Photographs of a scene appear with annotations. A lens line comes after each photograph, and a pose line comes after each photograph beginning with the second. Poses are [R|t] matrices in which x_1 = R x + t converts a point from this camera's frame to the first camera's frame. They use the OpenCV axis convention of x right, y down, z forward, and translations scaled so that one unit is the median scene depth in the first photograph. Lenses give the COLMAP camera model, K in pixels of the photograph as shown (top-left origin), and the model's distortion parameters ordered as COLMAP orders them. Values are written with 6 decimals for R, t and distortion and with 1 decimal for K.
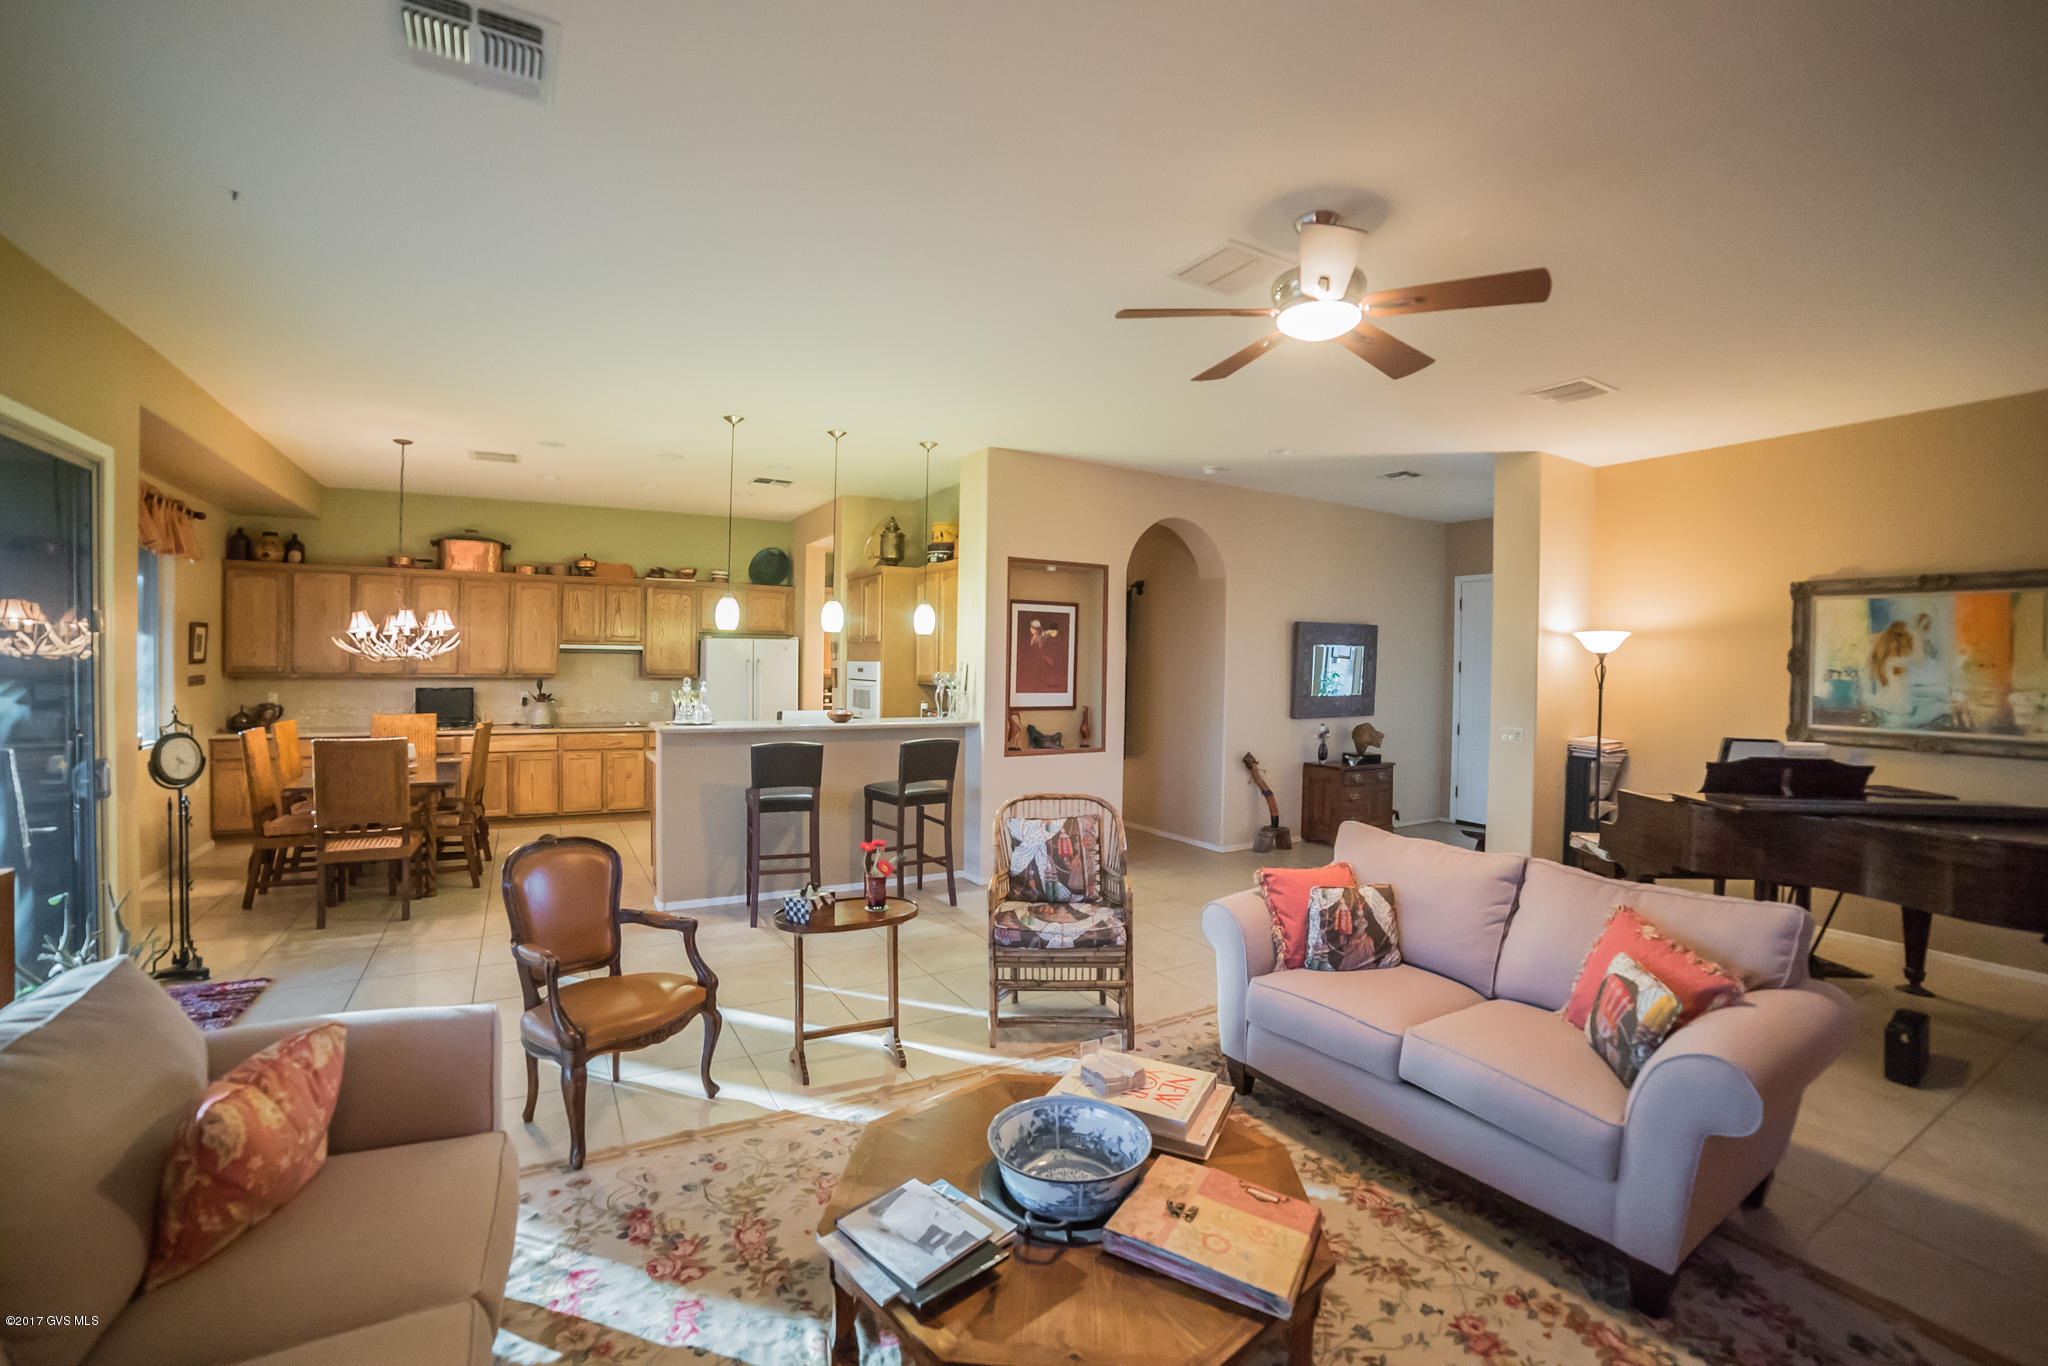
lens RADIAL K [[854.1, 0, 1003.6], [0, 854.1, 659.5], [0, 0, 1]] dist [-0.101615, 0.034266]
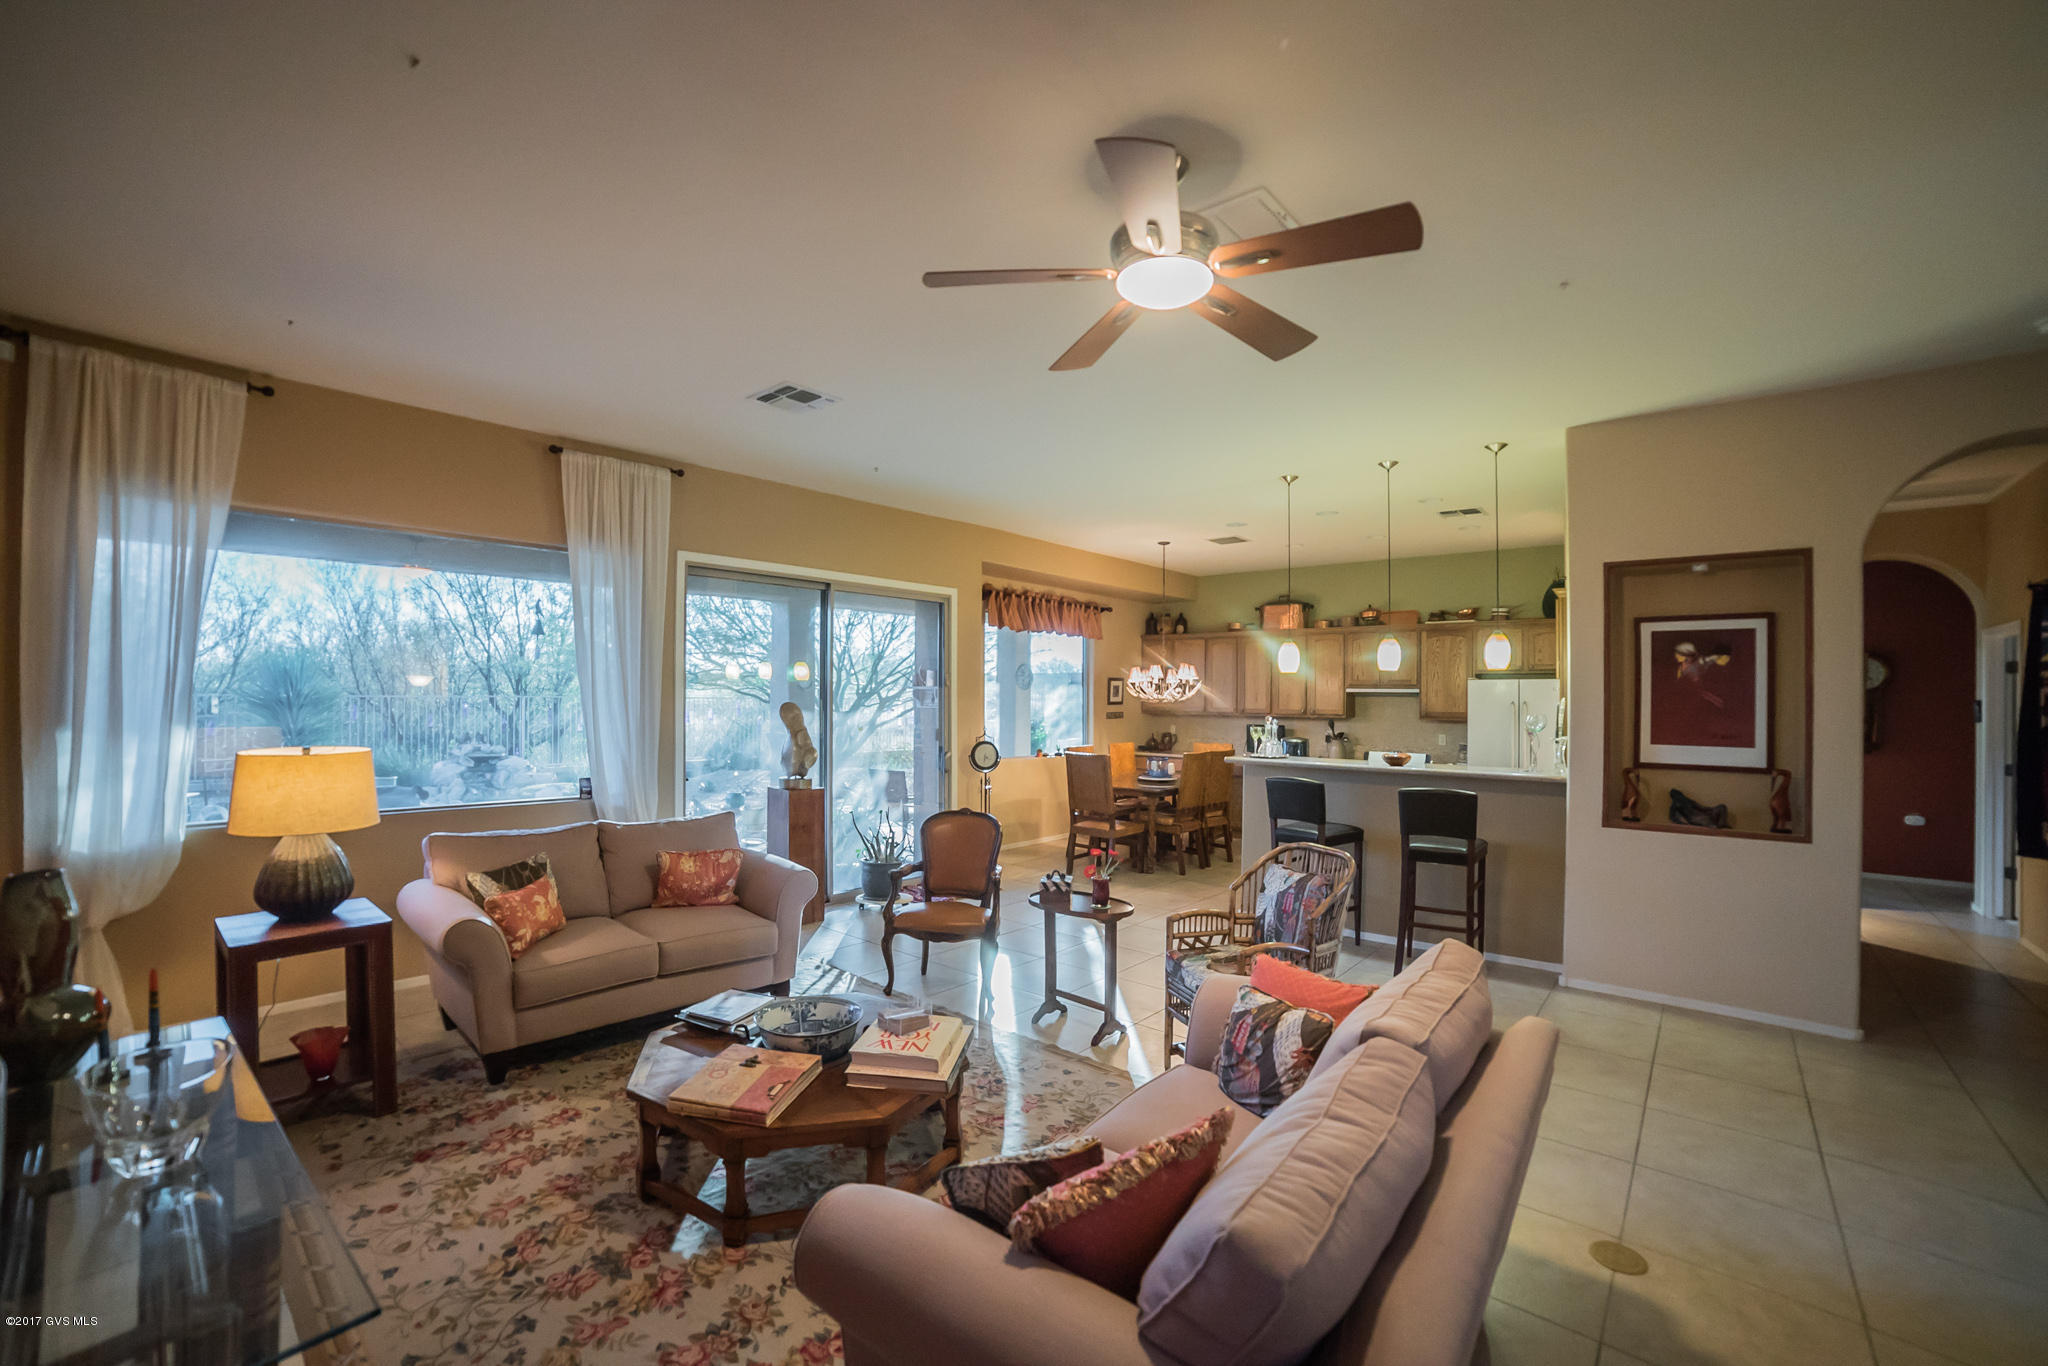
lens RADIAL K [[856.2, 0, 1011.2], [0, 856.2, 680.1], [0, 0, 1]] dist [-0.101504, 0.034590]
pose [[0.338730, -0.026097, -0.940522, 0.477092], [-0.002974, 0.999581, -0.028807, 0.005905], [0.940879, 0.012555, 0.338511, 0.242964]]
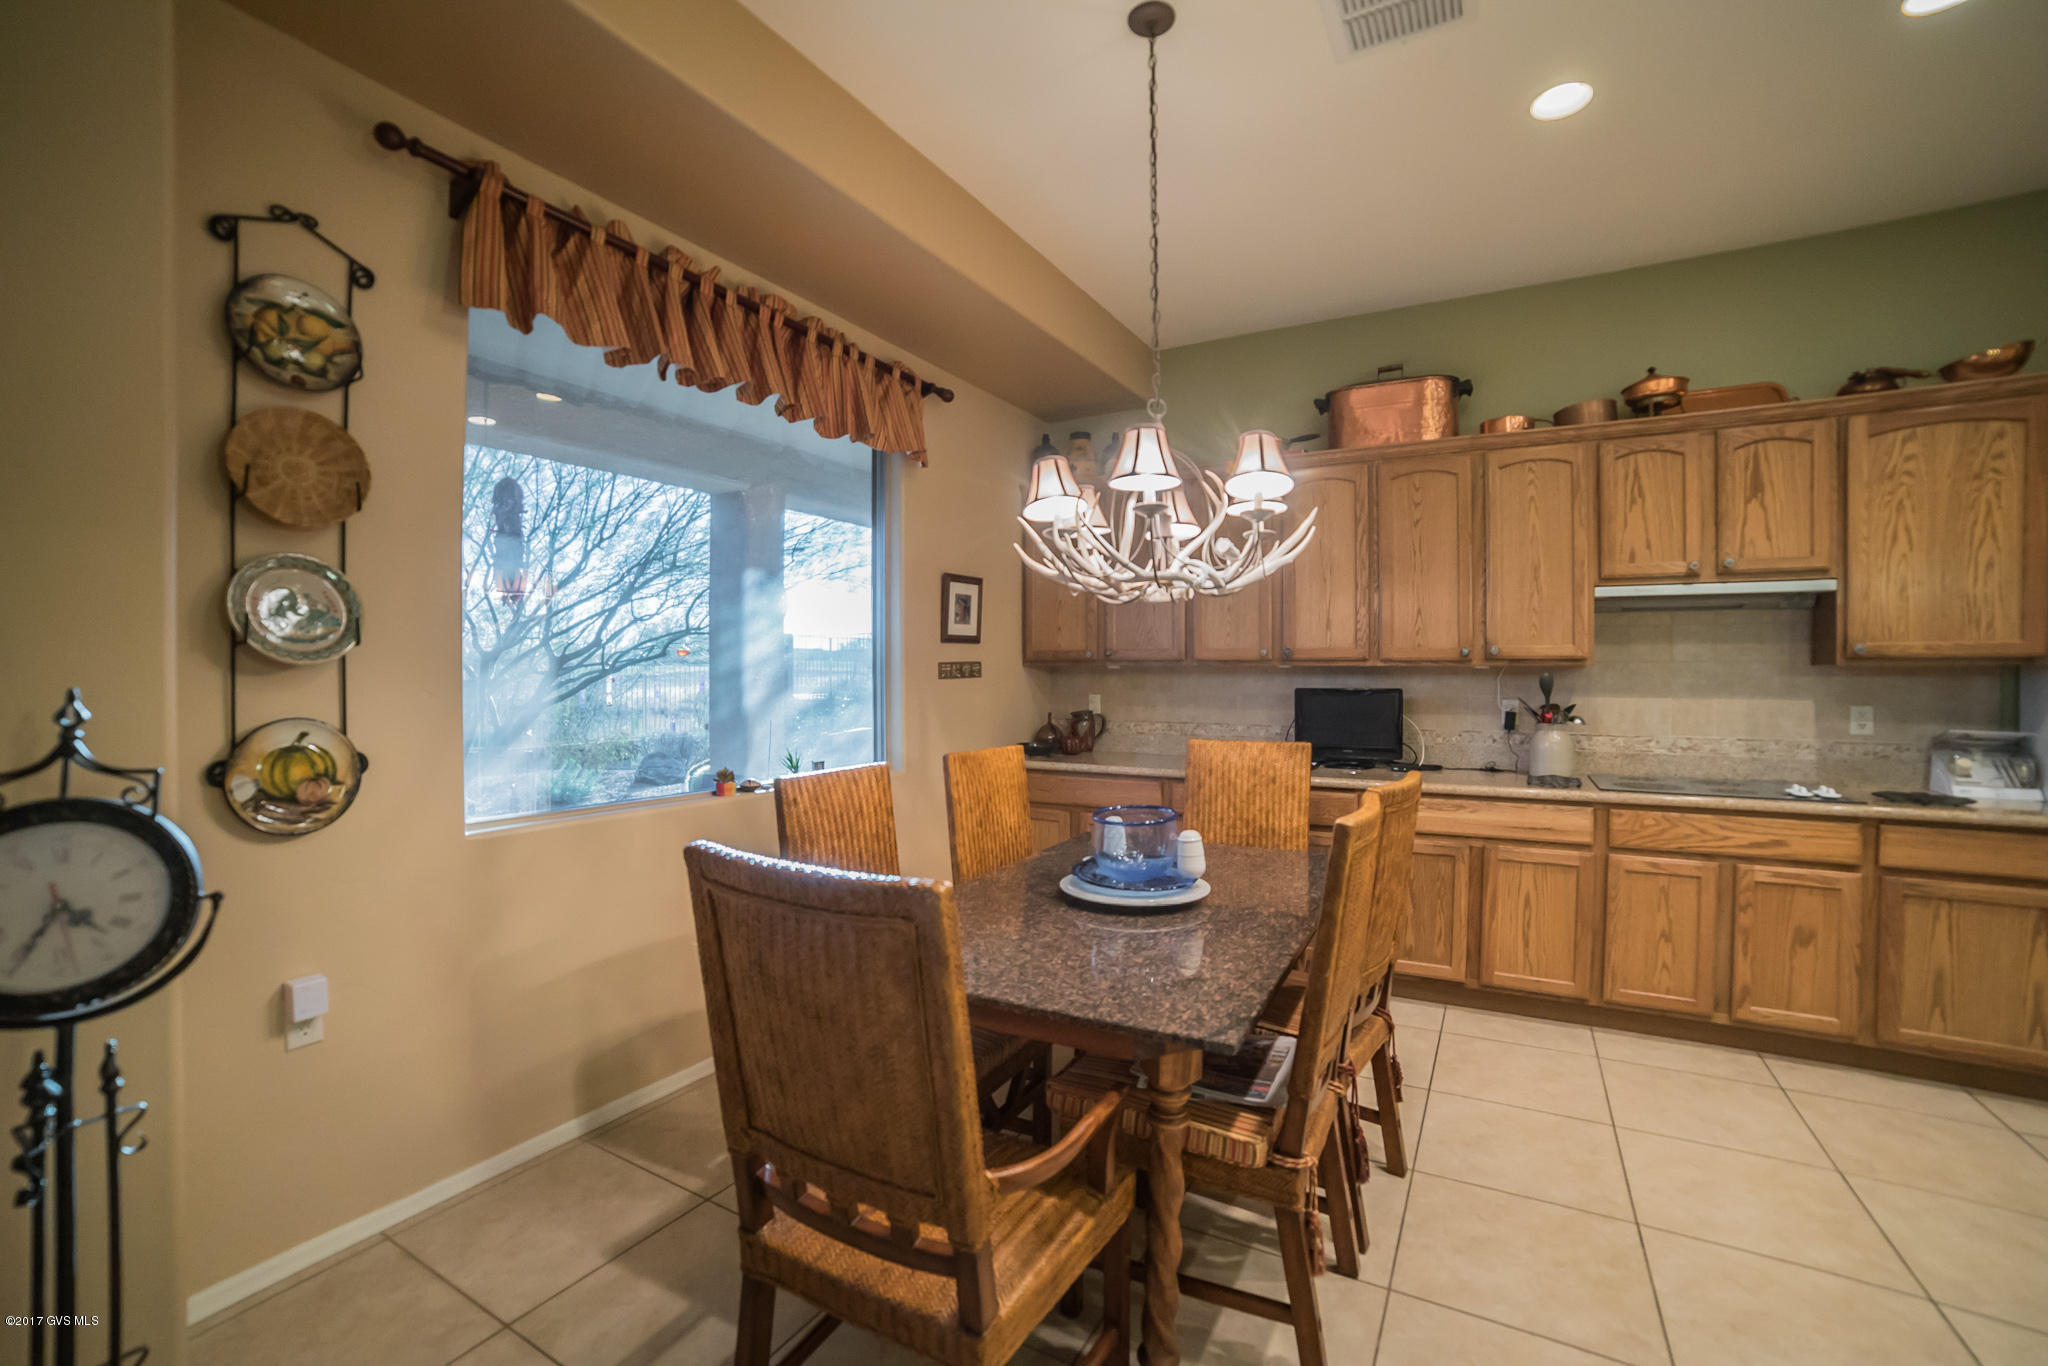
lens RADIAL K [[856.2, 0, 1011.2], [0, 856.2, 680.1], [0, 0, 1]] dist [-0.101504, 0.034590]
pose [[0.492031, -0.005657, -0.870559, -0.414222], [0.007266, 0.999971, -0.002391, 0.035268], [0.870547, -0.005149, 0.492058, 0.699696]]
